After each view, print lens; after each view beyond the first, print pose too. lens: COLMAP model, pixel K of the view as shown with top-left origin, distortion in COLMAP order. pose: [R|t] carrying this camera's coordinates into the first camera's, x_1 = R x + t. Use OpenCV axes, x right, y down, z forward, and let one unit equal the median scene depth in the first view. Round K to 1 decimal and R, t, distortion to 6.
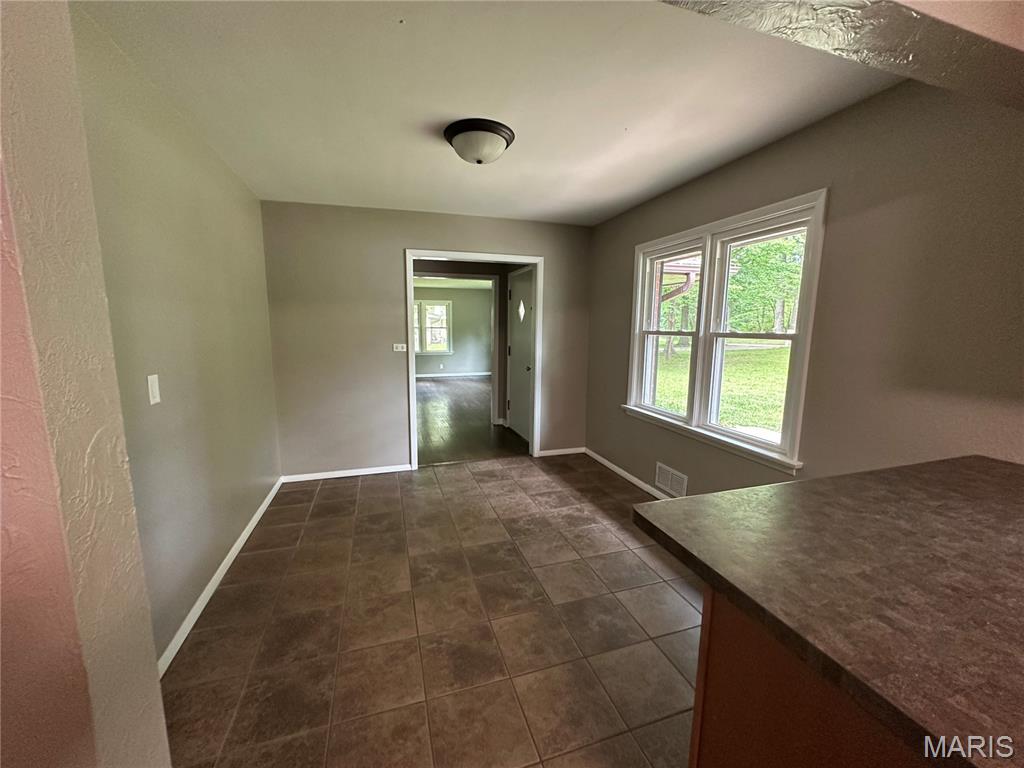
lens RADIAL K [[406.1, 0, 508.5], [0, 406.1, 379.9], [0, 0, 1]] dist [0.000304, -0.000191]
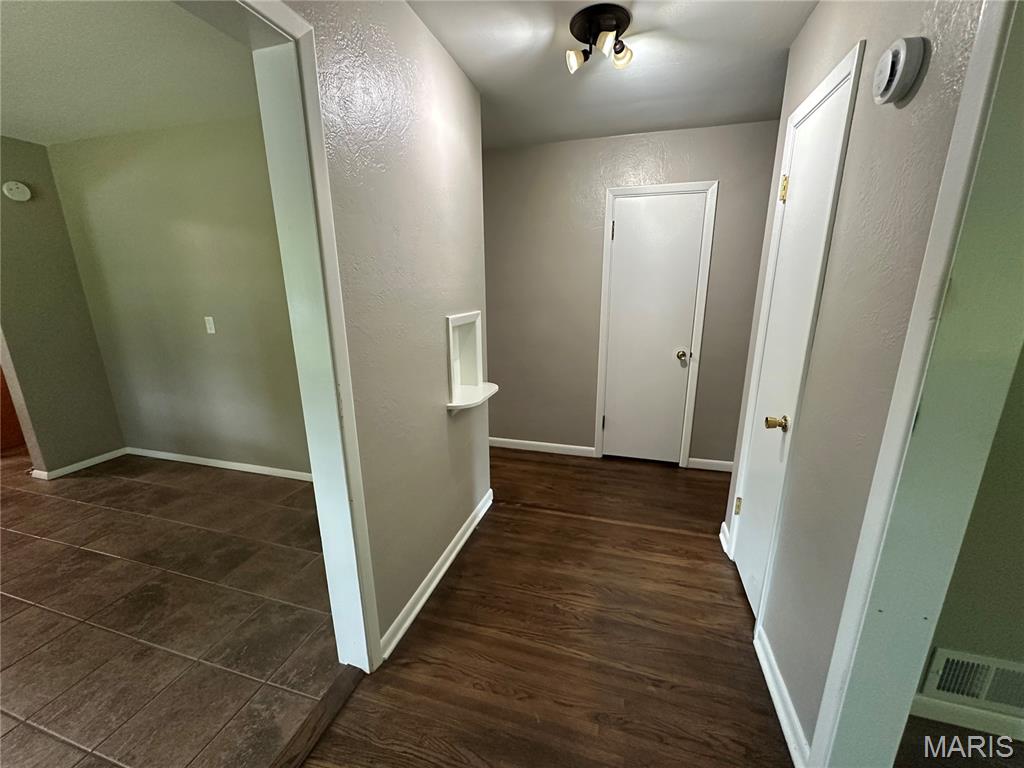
lens RADIAL K [[406.1, 0, 508.8], [0, 406.1, 388.5], [0, 0, 1]] dist [0.000304, -0.000191]
pose [[-0.560807, 0.201954, -0.802938, -0.099345], [-0.111485, 0.942543, 0.314933, -0.316384], [0.820406, 0.266132, -0.506070, 2.298458]]
